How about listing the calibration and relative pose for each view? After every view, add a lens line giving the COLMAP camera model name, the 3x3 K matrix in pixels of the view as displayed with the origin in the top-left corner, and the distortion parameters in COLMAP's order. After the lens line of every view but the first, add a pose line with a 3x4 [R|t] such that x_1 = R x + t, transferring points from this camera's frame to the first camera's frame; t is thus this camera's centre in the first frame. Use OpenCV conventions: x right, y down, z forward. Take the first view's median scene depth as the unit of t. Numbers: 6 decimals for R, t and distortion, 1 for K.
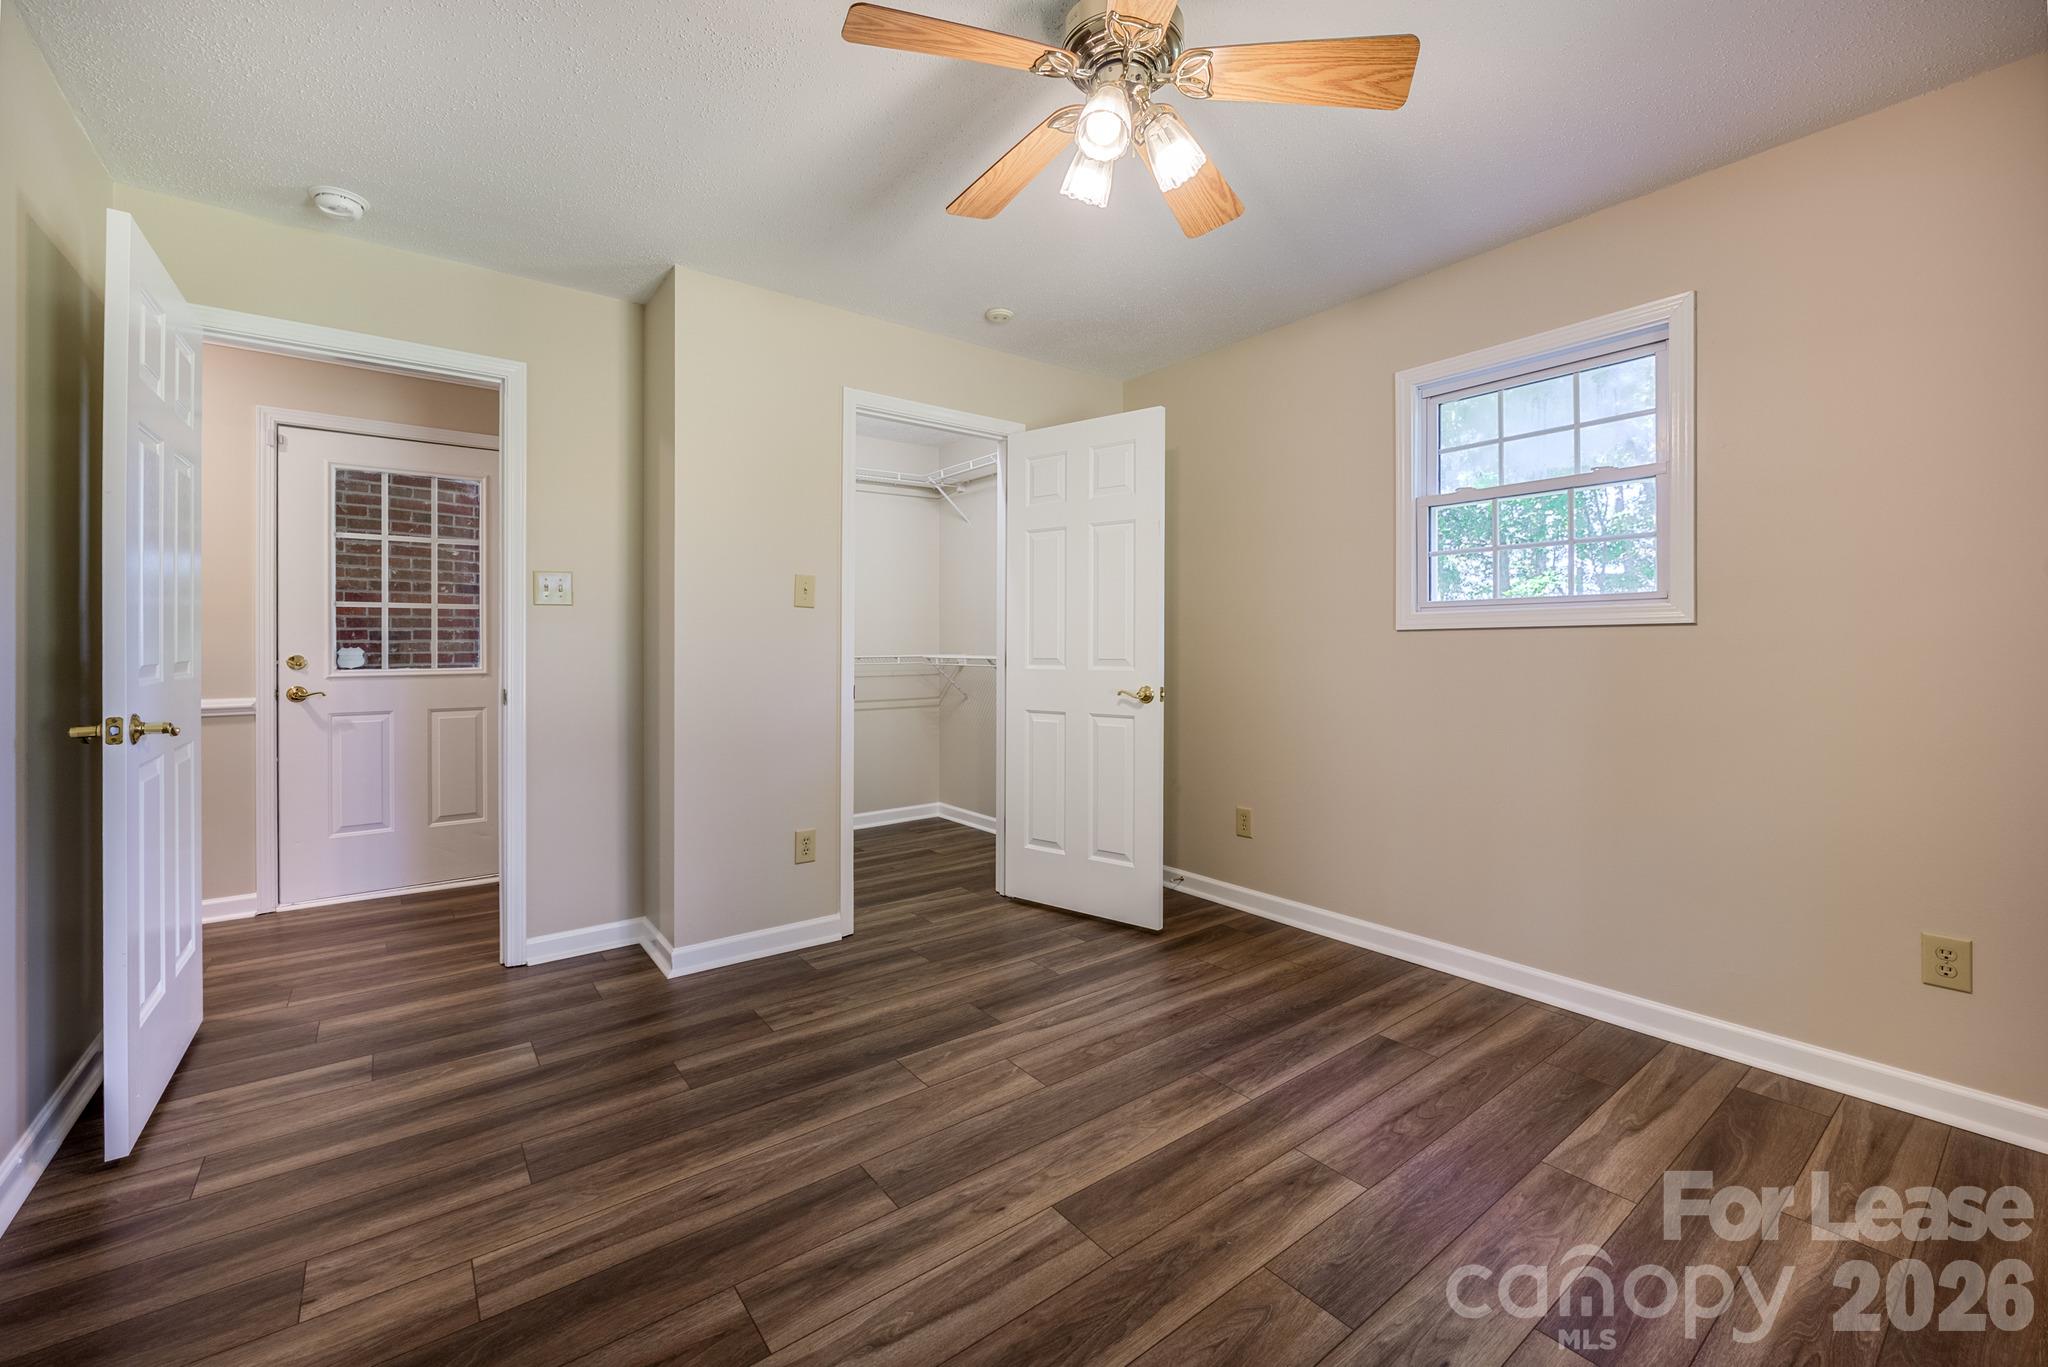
lens RADIAL K [[847.9, 0, 1040.5], [0, 847.9, 663.3], [0, 0, 1]] dist [-0.005990, 0.001008]
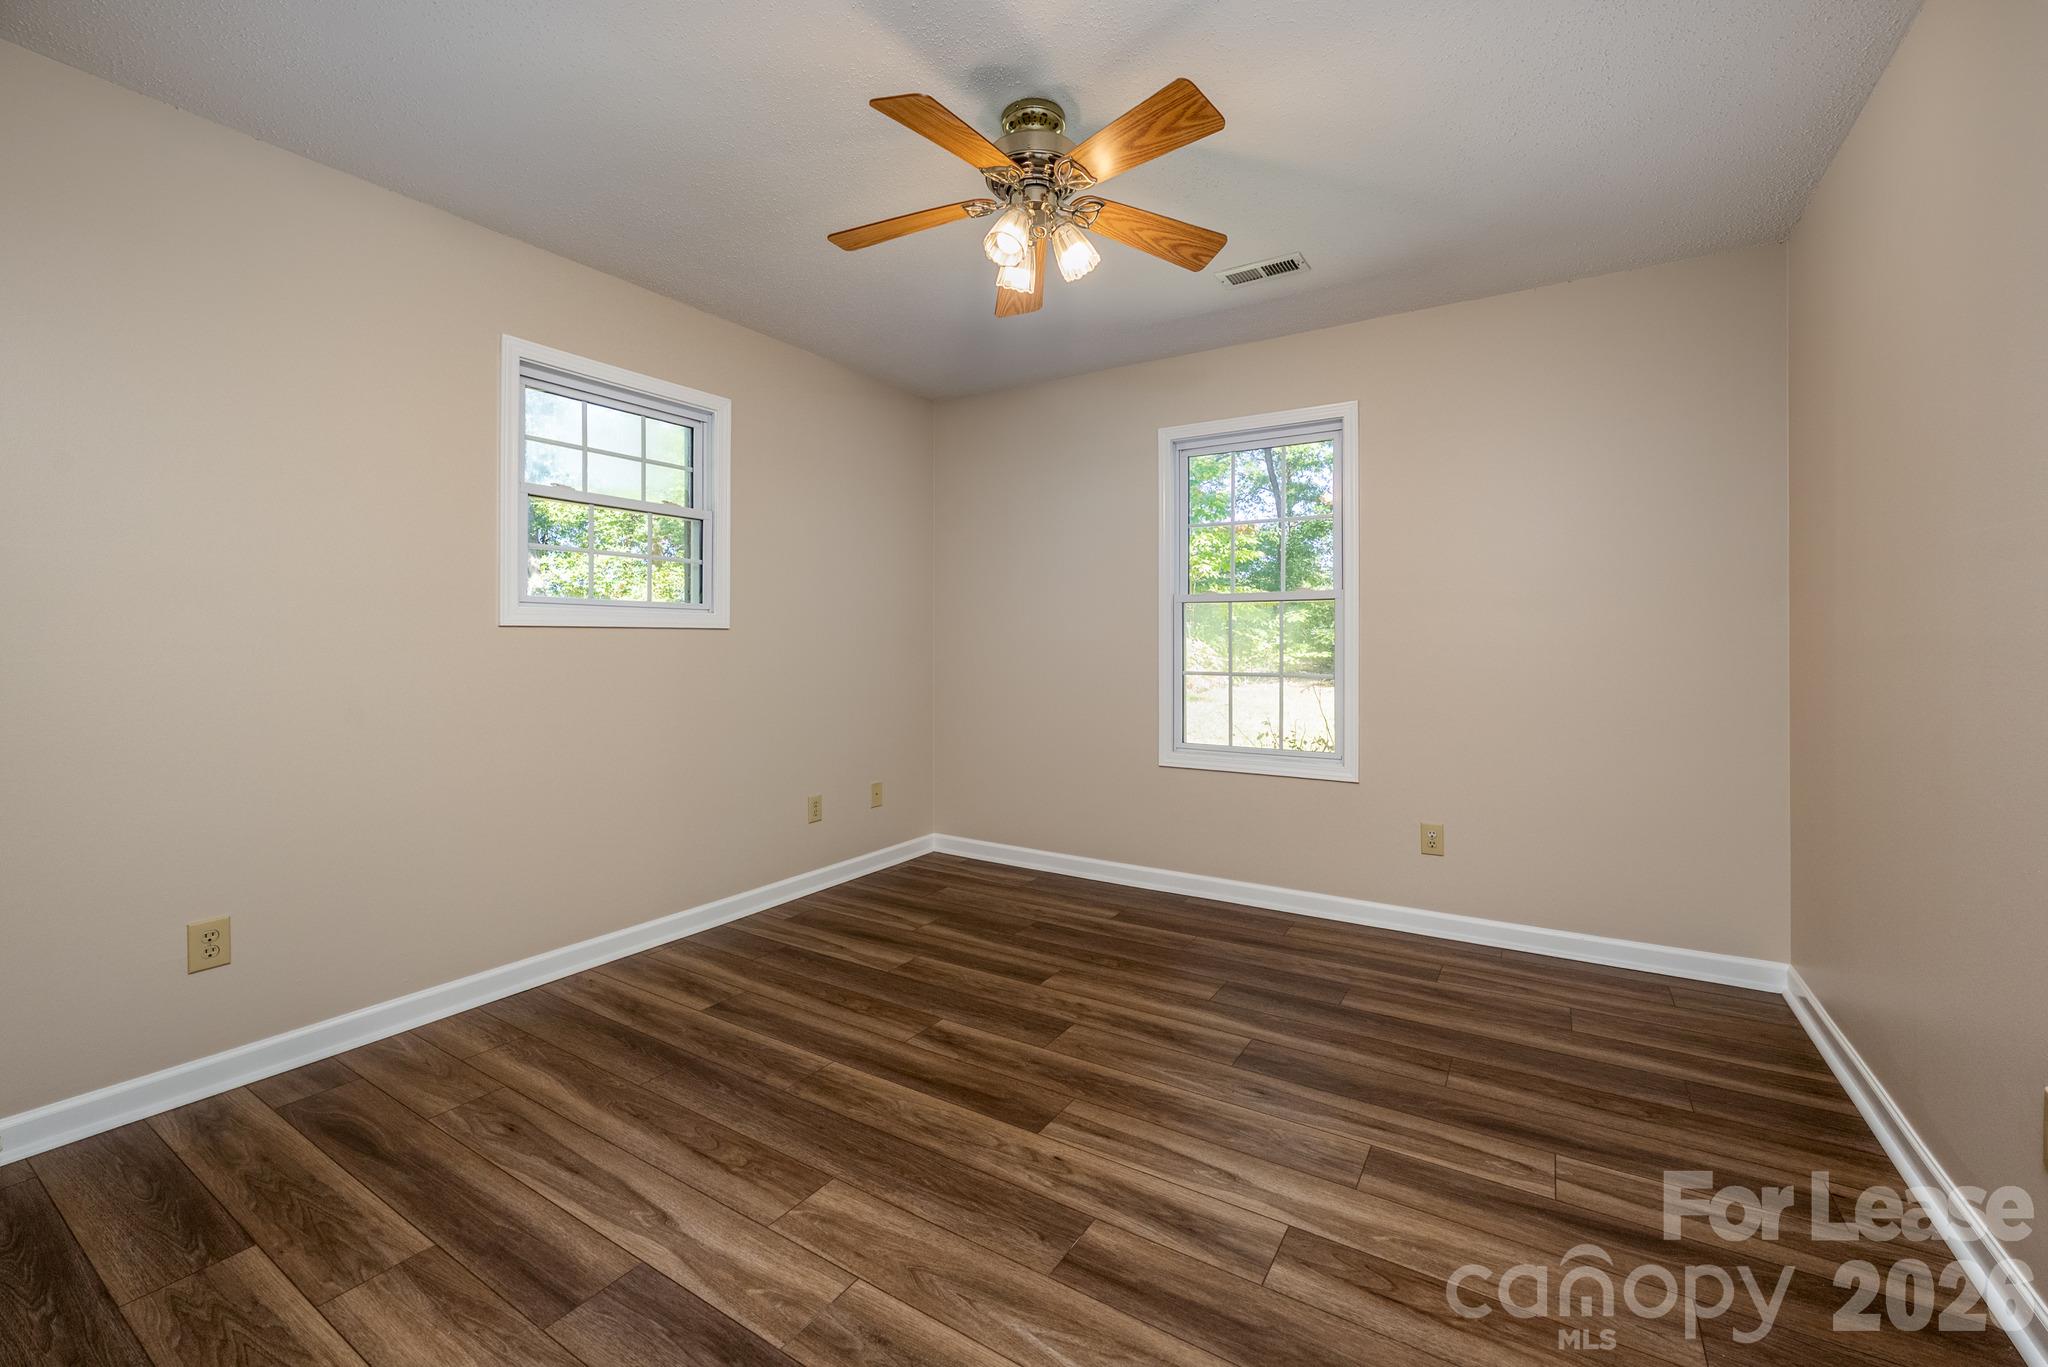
lens RADIAL K [[847.9, 0, 1028.9], [0, 847.9, 671.9], [0, 0, 1]] dist [-0.005990, 0.001008]
pose [[-0.351482, -0.029271, 0.935737, -0.777302], [0.017292, 0.999138, 0.037750, -0.019477], [-0.936035, 0.029449, -0.350673, 1.046016]]
